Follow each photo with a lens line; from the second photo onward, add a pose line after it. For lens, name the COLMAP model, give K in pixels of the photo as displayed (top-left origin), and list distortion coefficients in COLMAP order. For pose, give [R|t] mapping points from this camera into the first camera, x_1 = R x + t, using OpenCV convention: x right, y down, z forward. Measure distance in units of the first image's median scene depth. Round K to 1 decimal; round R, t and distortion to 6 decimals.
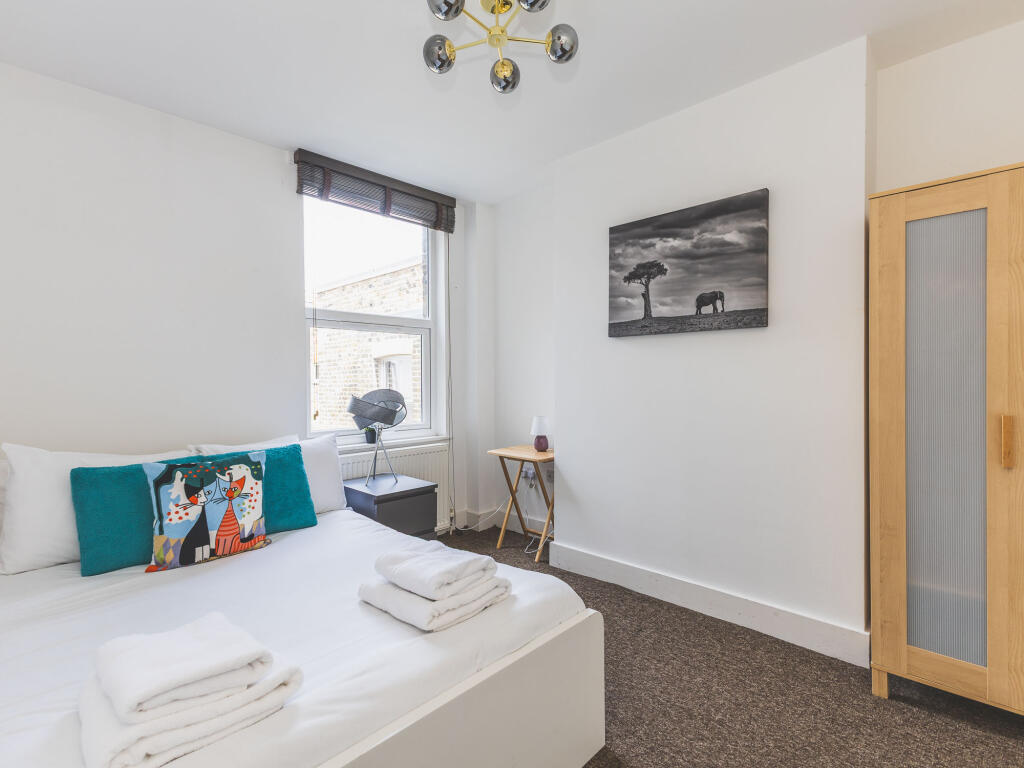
lens RADIAL K [[492.9, 0, 512.0], [0, 492.9, 384.0], [0, 0, 1]] dist [0.000076, -0.000801]
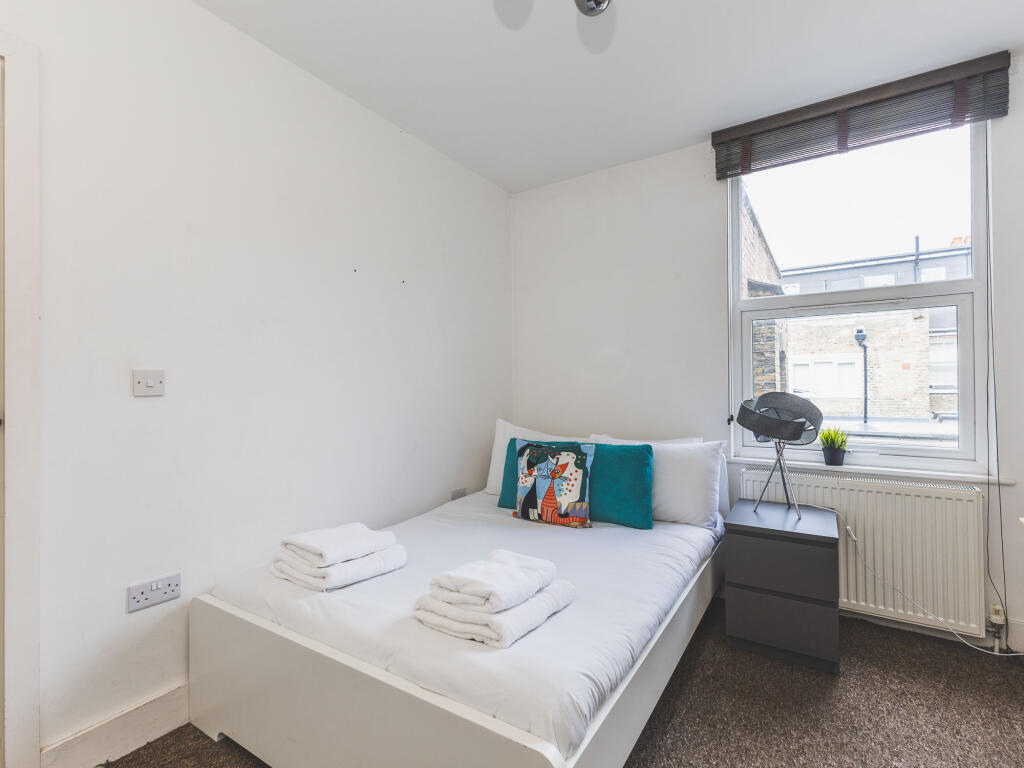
lens RADIAL K [[492.9, 0, 512.0], [0, 492.9, 384.0], [0, 0, 1]] dist [0.000076, -0.000801]
pose [[0.186390, 0.004589, -0.982465, 0.456000], [-0.003003, 0.999987, 0.004101, -0.004755], [0.982471, 0.002186, 0.186402, 0.497297]]
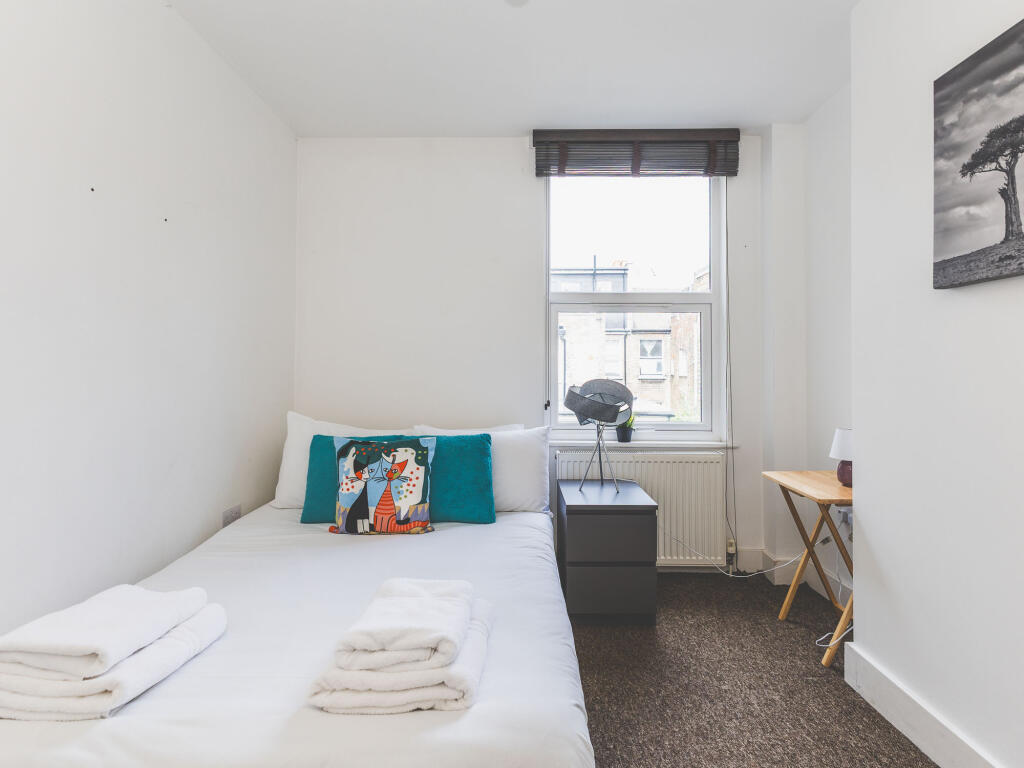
lens RADIAL K [[501.7, 0, 527.6], [0, 501.7, 359.9], [0, 0, 1]] dist [0.001047, 0.000529]
pose [[0.695605, -0.004076, -0.718413, 0.296027], [-0.015742, 0.999657, -0.020914, -0.002646], [0.718252, 0.025857, 0.695303, 0.343393]]
